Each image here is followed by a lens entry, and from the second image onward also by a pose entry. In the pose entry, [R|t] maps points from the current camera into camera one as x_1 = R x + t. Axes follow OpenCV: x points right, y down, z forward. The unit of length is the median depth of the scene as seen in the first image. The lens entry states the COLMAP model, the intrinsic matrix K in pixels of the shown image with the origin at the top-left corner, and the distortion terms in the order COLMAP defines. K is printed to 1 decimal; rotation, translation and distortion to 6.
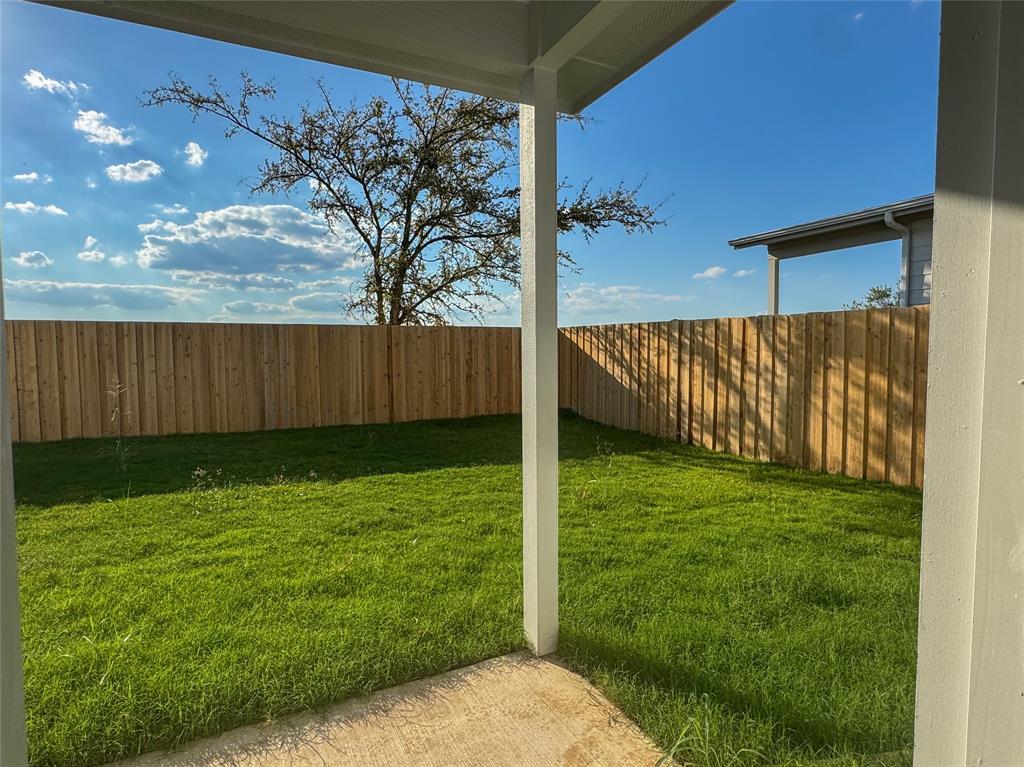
lens RADIAL K [[593.5, 0, 512.0], [0, 593.5, 383.5], [0, 0, 1]] dist [-0.007759, 0.000633]
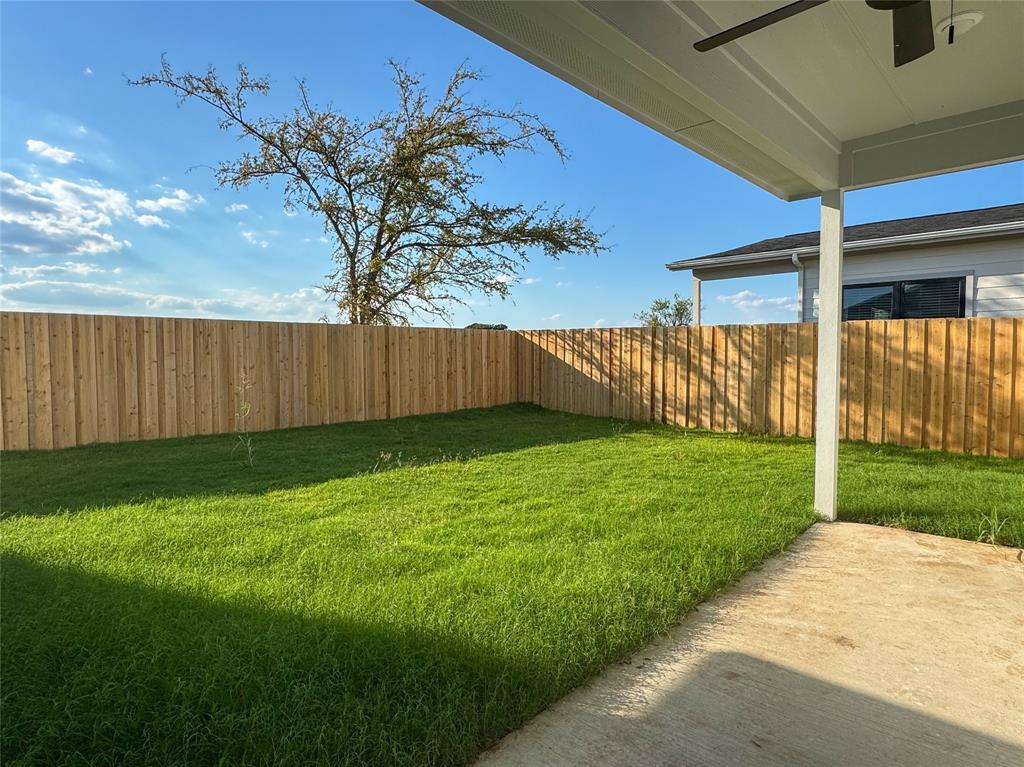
lens RADIAL K [[613.0, 0, 512.0], [0, 613.0, 383.5], [0, 0, 1]] dist [-0.003335, 0.000398]
pose [[0.932790, -0.014788, 0.360118, -0.444959], [0.017403, 0.999840, -0.004019, 0.014062], [-0.360001, 0.010016, 0.932898, -0.104337]]
